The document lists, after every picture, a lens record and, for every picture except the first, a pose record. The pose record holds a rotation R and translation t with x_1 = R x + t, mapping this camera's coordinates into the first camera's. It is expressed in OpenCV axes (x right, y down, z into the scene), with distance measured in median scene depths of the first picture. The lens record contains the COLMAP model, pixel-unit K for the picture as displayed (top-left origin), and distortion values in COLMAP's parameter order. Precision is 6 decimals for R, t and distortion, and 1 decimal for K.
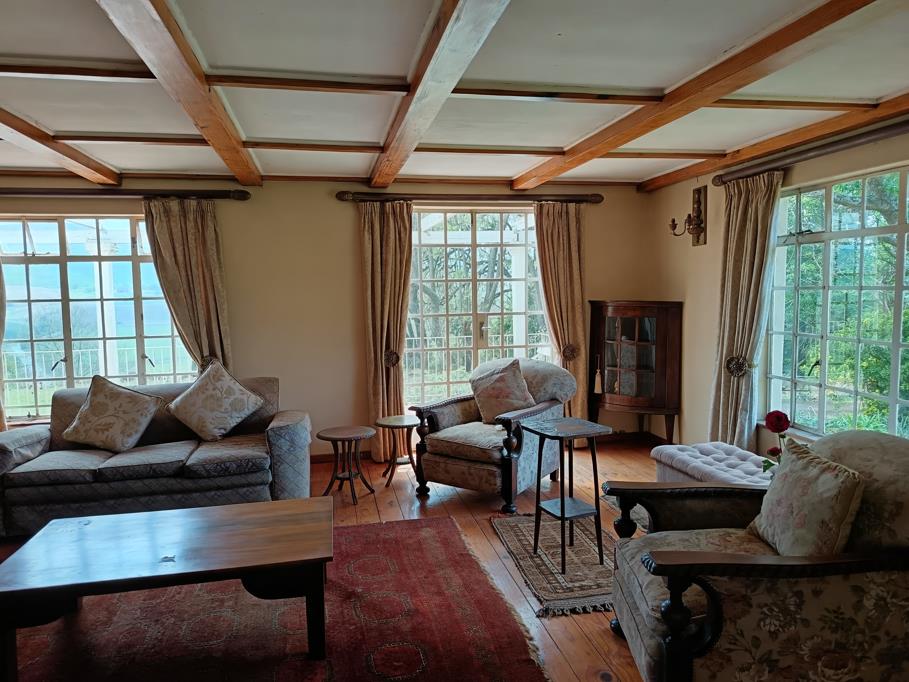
lens RADIAL K [[628.5, 0, 454.4], [0, 628.5, 341.6], [0, 0, 1]] dist [0.008247, -0.000441]
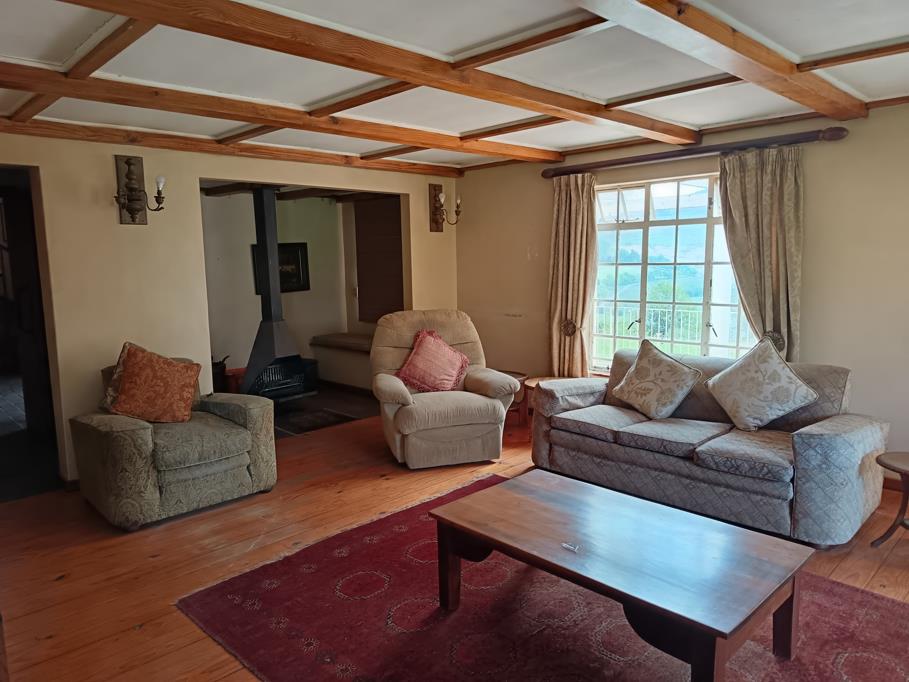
lens RADIAL K [[628.5, 0, 453.9], [0, 628.5, 340.5], [0, 0, 1]] dist [0.008247, -0.000441]
pose [[0.536046, 0.118997, -0.835760, 0.109438], [-0.068424, 0.992882, 0.097482, -0.021697], [0.841411, 0.004931, 0.540373, 0.191612]]
